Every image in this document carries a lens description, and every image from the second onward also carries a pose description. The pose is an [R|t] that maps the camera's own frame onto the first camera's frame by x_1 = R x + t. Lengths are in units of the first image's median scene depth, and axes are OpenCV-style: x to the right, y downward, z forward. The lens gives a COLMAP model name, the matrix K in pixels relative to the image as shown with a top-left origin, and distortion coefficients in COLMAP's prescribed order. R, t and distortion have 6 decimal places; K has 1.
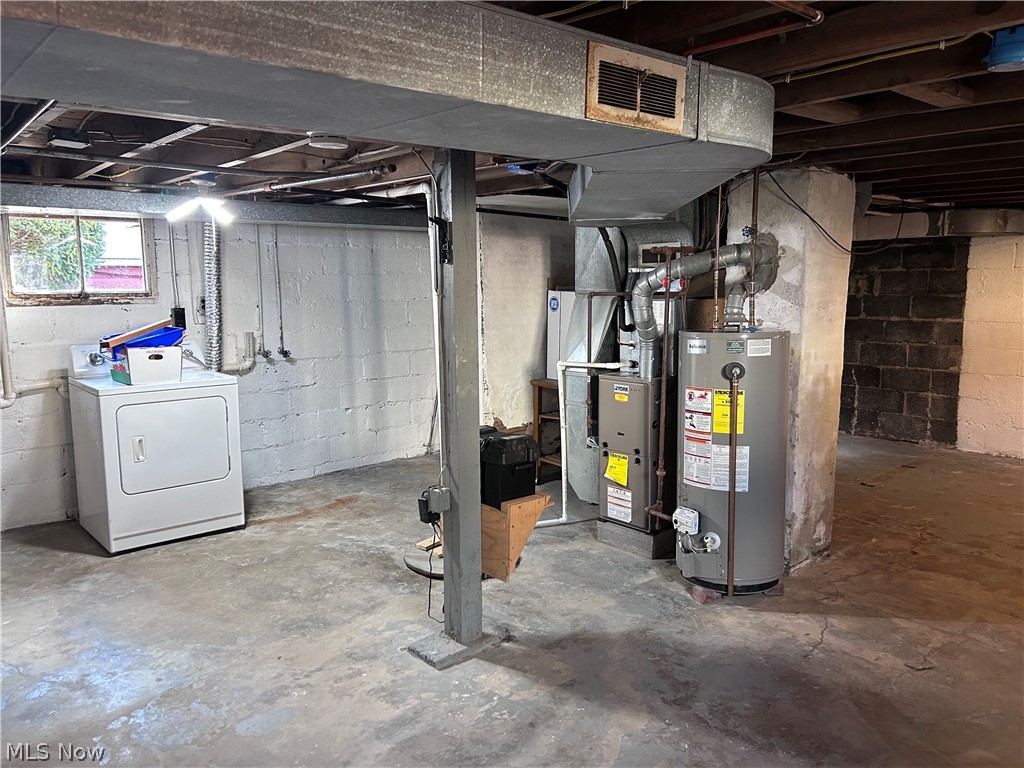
lens RADIAL K [[771.3, 0, 516.4], [0, 771.3, 390.2], [0, 0, 1]] dist [0.069503, -0.084880]
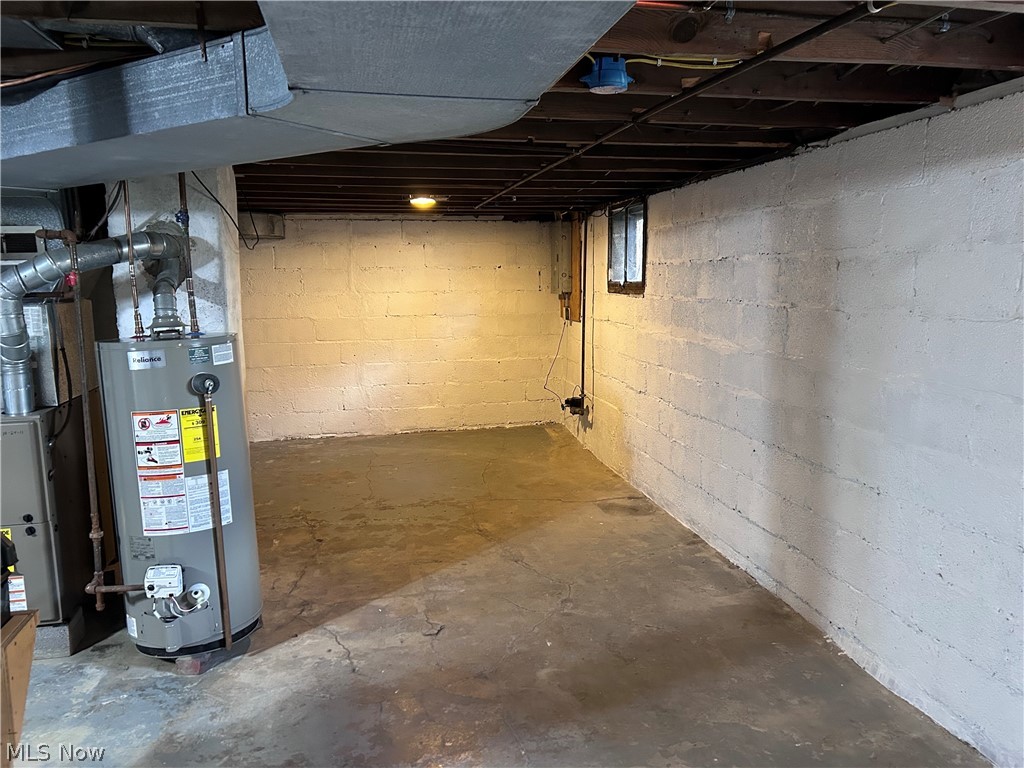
lens RADIAL K [[771.3, 0, 516.4], [0, 771.3, 390.2], [0, 0, 1]] dist [0.069503, -0.084880]
pose [[0.492766, -0.129558, 0.860463, -0.257651], [0.137361, 0.988037, 0.070103, -0.029165], [-0.859252, 0.083650, 0.504667, 0.277626]]
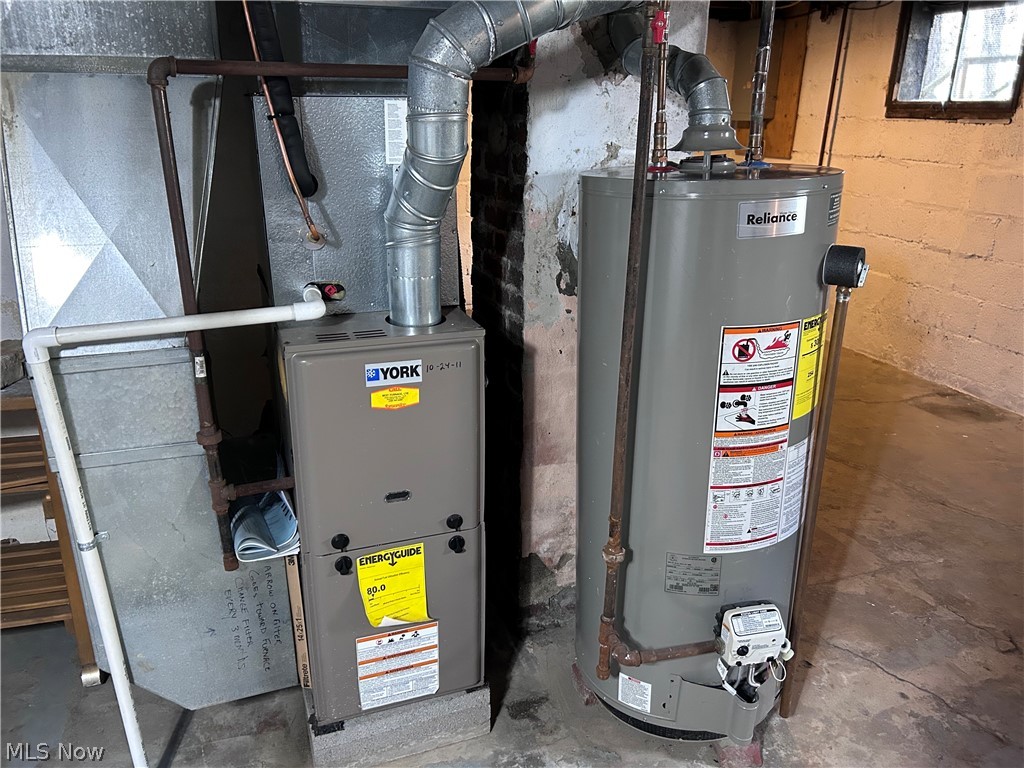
lens RADIAL K [[771.3, 0, 516.4], [0, 771.3, 390.2], [0, 0, 1]] dist [0.069503, -0.084880]
pose [[0.365315, -0.303973, 0.879855, -0.163349], [0.118624, 0.952678, 0.279879, -0.094724], [-0.923295, 0.002127, 0.384086, 0.947010]]
